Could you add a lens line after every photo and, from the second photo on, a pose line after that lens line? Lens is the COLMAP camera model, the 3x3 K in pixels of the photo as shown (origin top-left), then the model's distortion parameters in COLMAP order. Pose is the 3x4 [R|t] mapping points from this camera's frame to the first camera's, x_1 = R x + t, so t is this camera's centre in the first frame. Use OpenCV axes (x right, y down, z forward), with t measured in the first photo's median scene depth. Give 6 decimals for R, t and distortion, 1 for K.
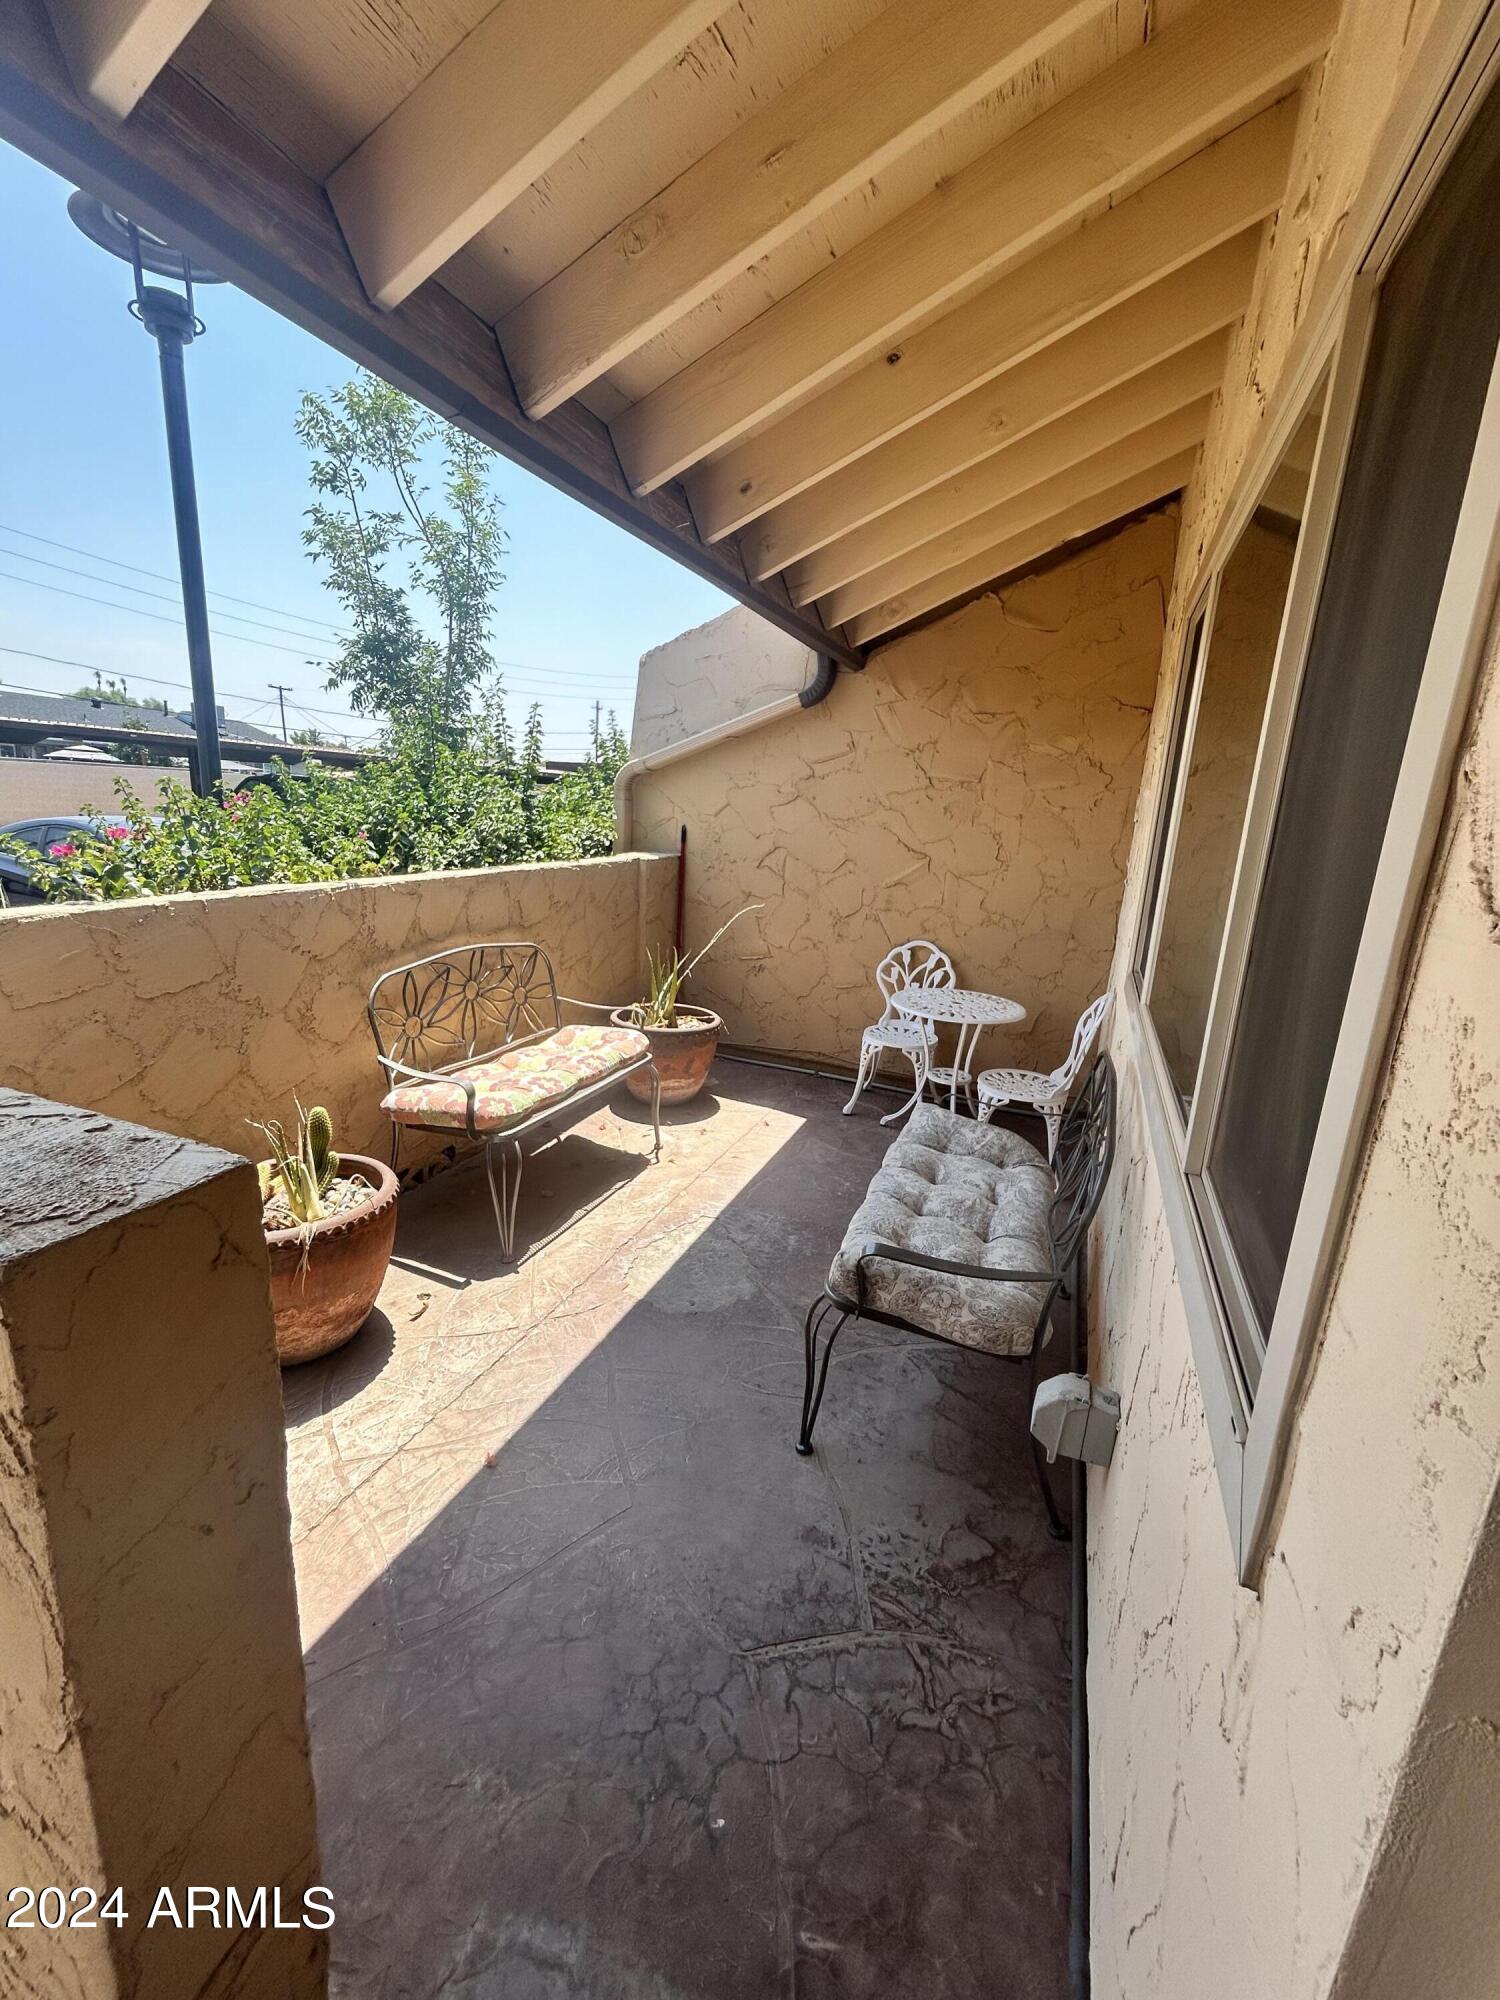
lens RADIAL K [[810.0, 0, 761.7], [0, 810.0, 999.4], [0, 0, 1]] dist [-0.001717, -0.000057]
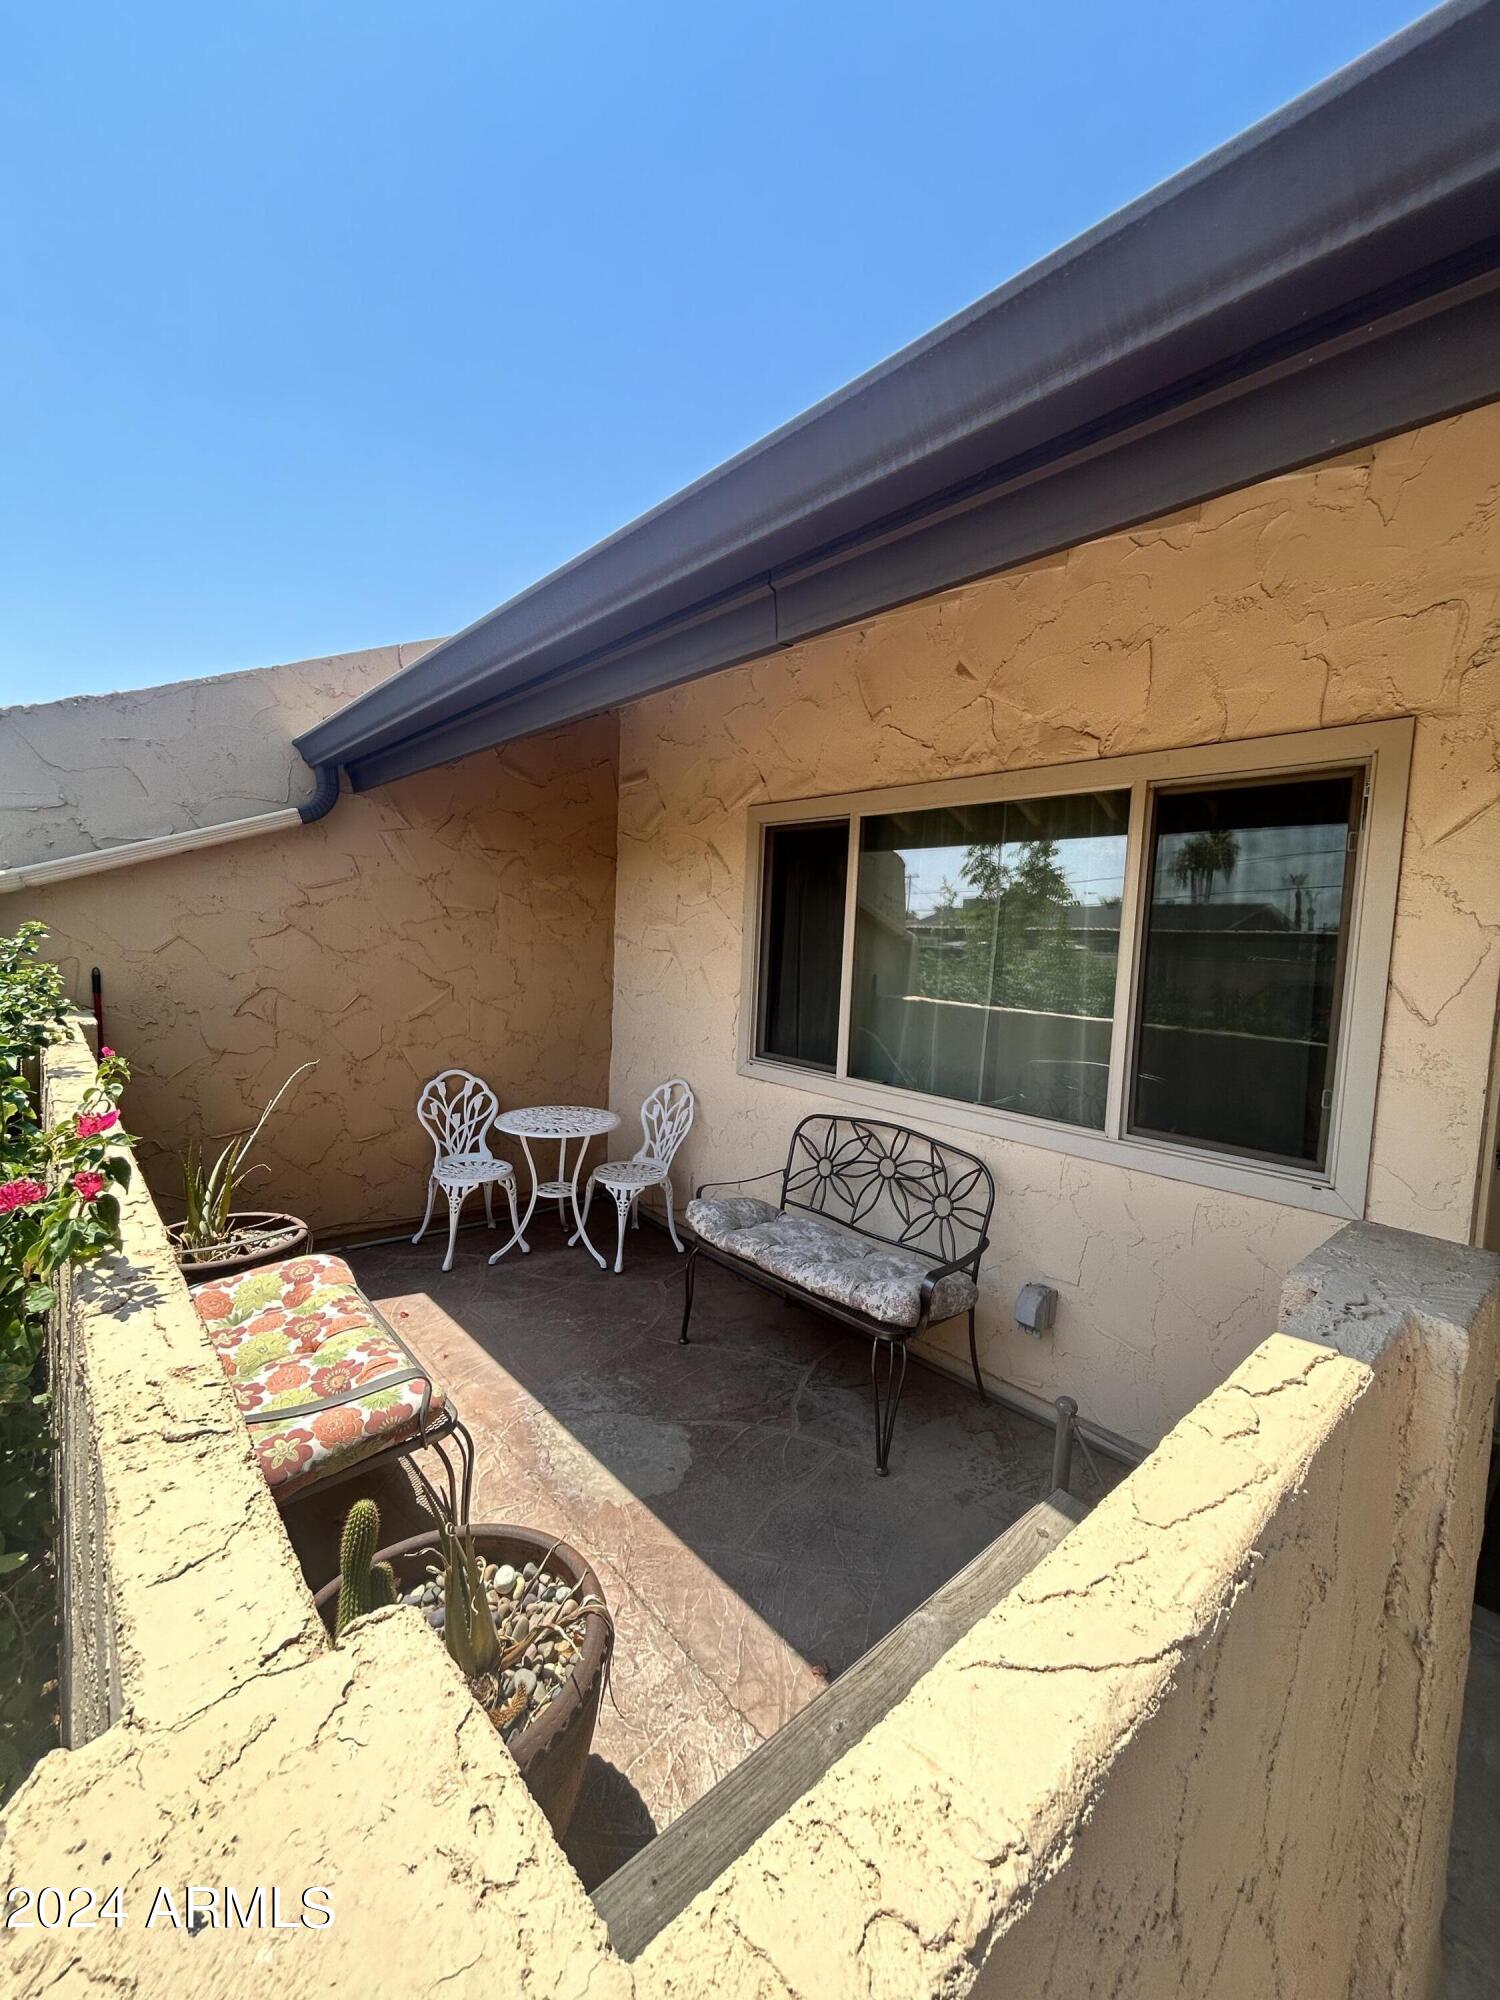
lens RADIAL K [[810.0, 0, 758.0], [0, 810.0, 994.5], [0, 0, 1]] dist [-0.001717, -0.000057]
pose [[0.450766, -0.095586, 0.887510, -0.500952], [0.187810, 0.982150, 0.010390, -0.104402], [-0.872661, 0.162000, 0.460672, 0.217591]]
